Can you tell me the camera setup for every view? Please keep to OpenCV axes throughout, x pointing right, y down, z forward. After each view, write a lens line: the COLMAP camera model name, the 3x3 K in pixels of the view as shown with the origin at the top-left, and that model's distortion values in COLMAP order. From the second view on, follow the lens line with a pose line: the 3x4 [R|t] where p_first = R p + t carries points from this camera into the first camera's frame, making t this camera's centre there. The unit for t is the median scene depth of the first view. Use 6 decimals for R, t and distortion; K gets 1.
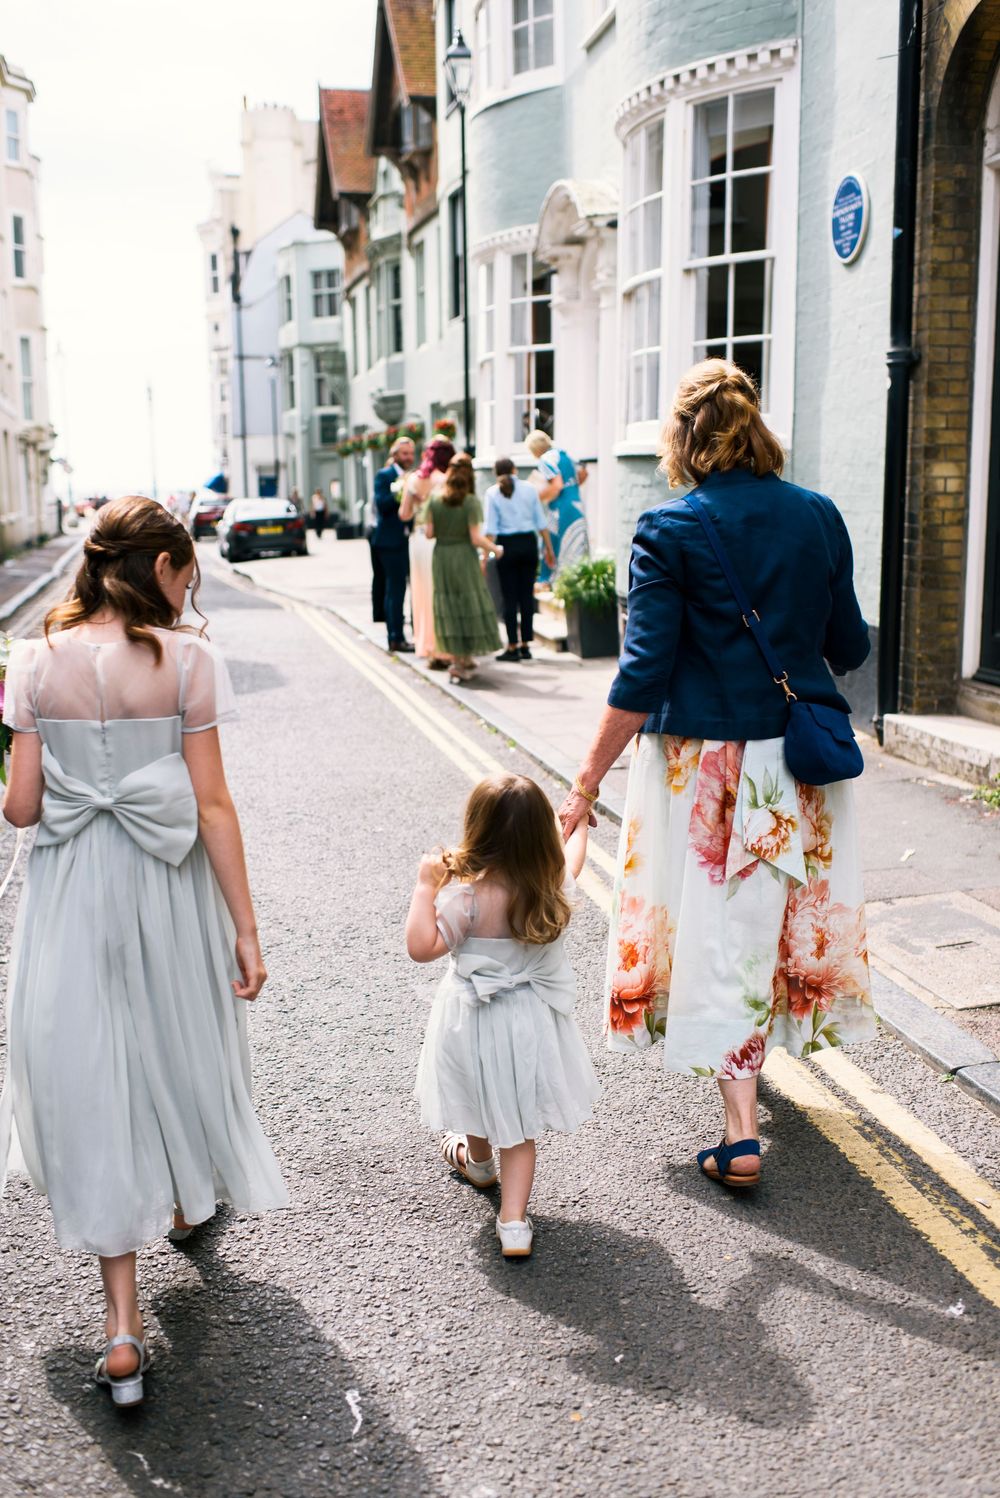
lens RADIAL K [[1510.6, 0, 494.8], [0, 1510.6, 746.3], [0, 0, 1]] dist [-0.001603, 0.000000]
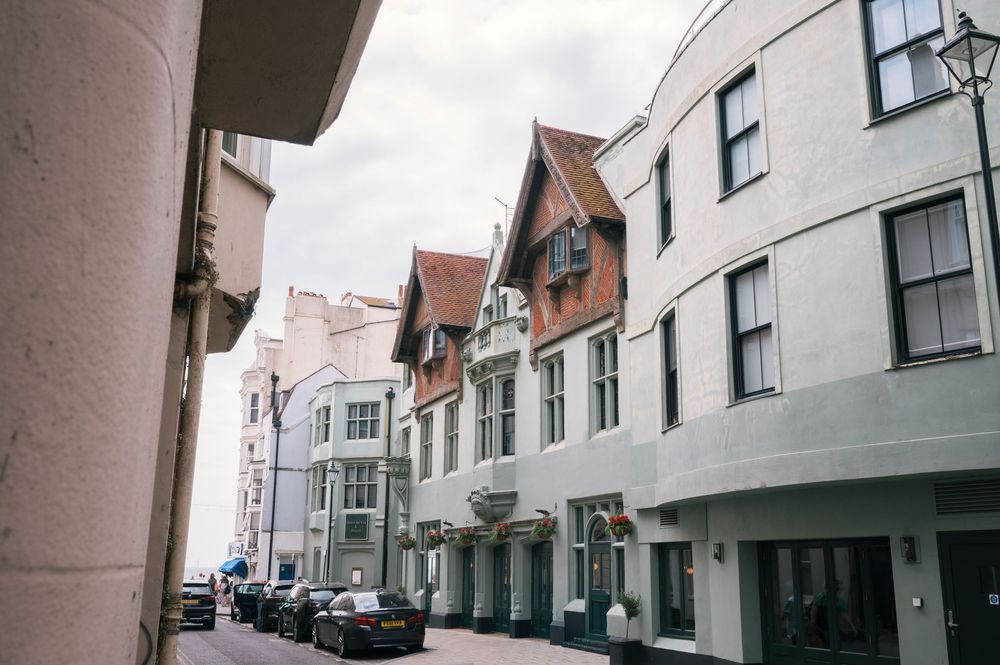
lens RADIAL K [[954.6, 0, 504.6], [0, 954.6, 334.3], [0, 0, 1]] dist [0.005838, 0.000000]
pose [[0.987947, 0.053522, 0.145247, -0.109585], [0.009451, 0.915717, -0.401713, -0.039427], [-0.154505, 0.398244, 0.904173, 0.215171]]
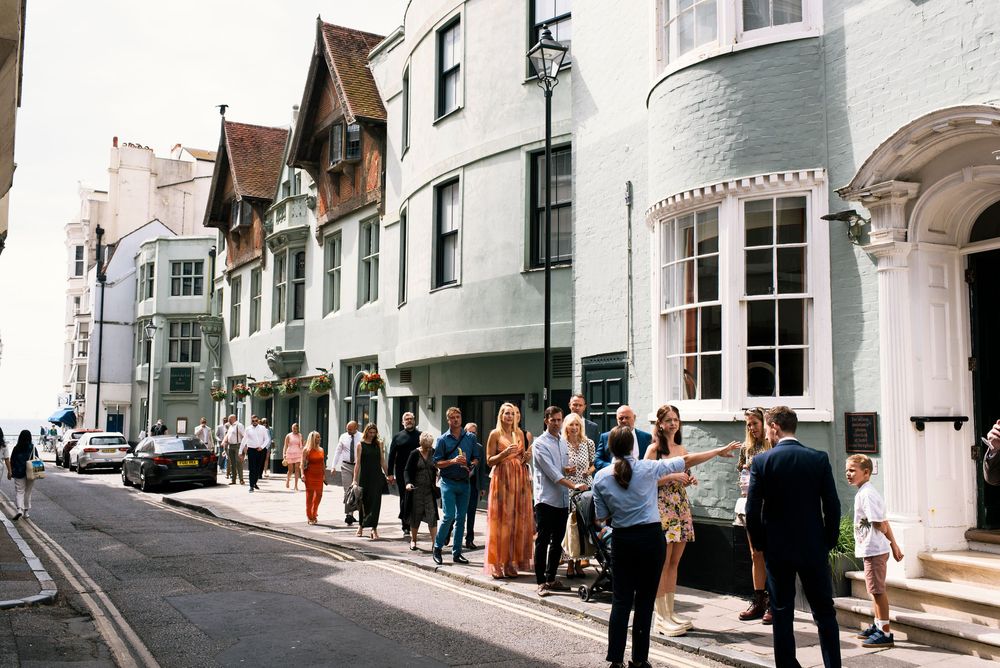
lens RADIAL K [[1008.4, 0, 498.6], [0, 1008.4, 337.0], [0, 0, 1]] dist [-0.001603, 0.000000]
pose [[0.961131, 0.044117, 0.272544, -0.083233], [0.027061, 0.967344, -0.252017, -0.021832], [-0.274762, 0.249597, 0.928551, 0.123137]]
